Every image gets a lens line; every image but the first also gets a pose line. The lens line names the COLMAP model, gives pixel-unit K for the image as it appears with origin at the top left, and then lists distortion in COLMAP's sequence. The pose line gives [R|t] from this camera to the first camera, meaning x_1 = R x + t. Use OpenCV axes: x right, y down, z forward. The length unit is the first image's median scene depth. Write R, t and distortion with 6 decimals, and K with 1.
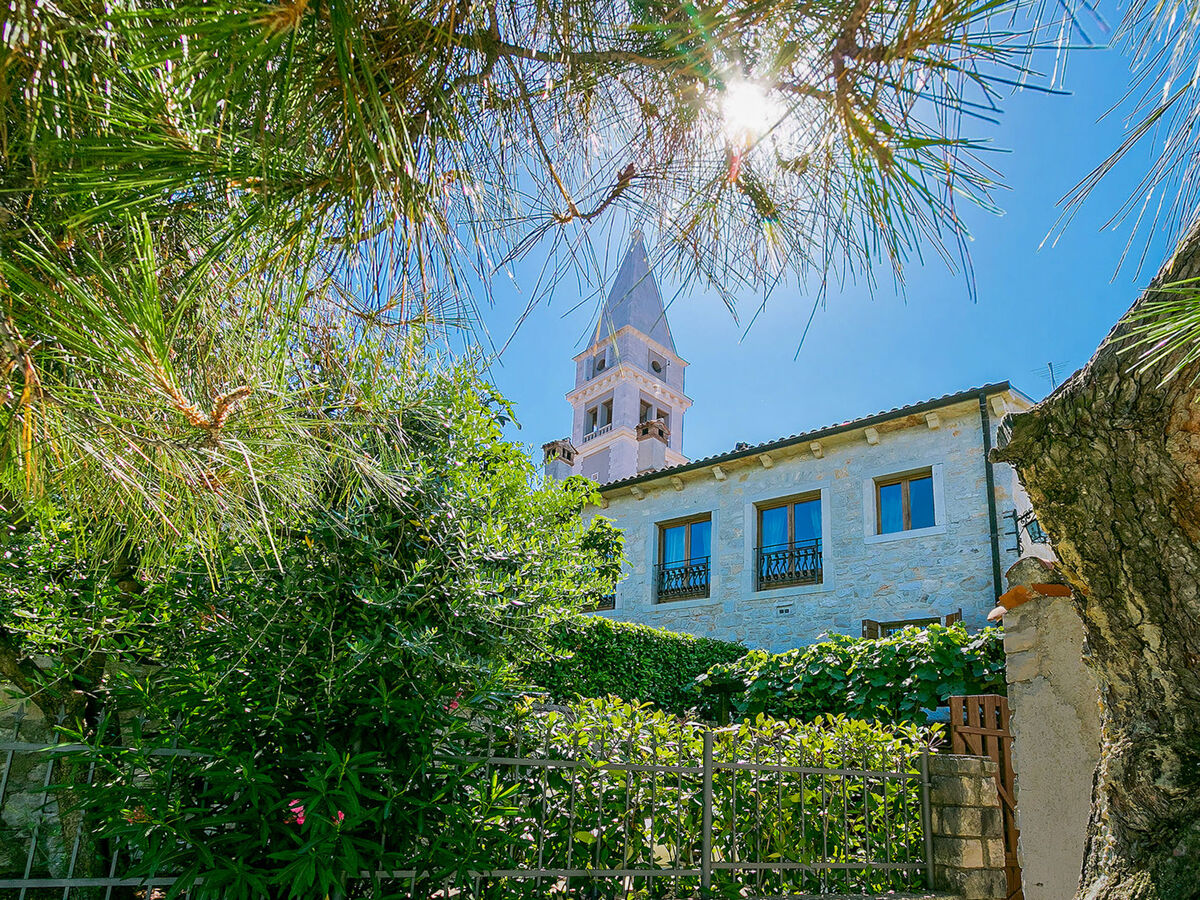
lens RADIAL K [[1002.7, 0, 567.8], [0, 1002.7, 452.2], [0, 0, 1]] dist [0.009567, 0.005112]
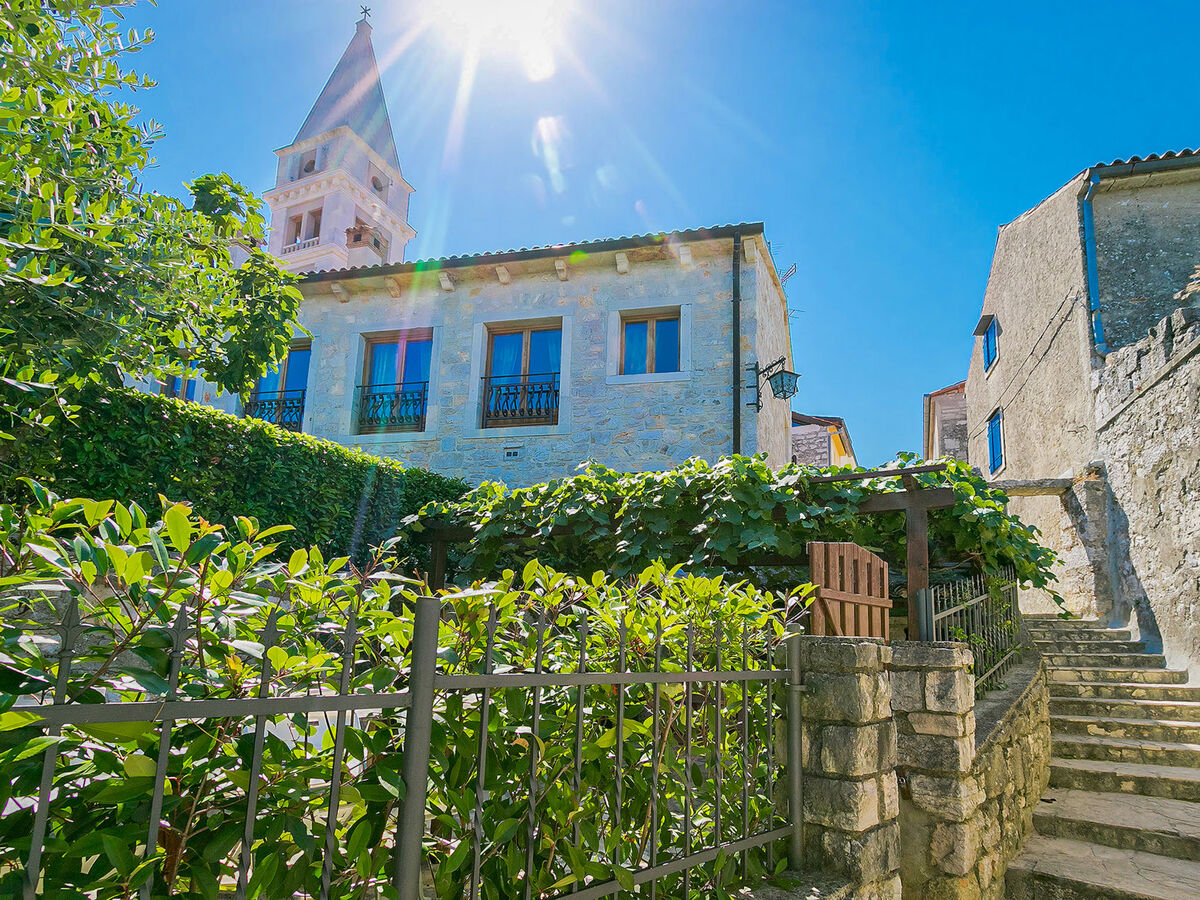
lens RADIAL K [[1002.7, 0, 567.8], [0, 1002.7, 452.2], [0, 0, 1]] dist [0.009567, 0.005112]
pose [[0.958514, 0.044775, 0.281508, 0.038680], [-0.081518, 0.989398, 0.120194, 0.083060], [-0.273141, -0.138155, 0.952002, 0.302047]]
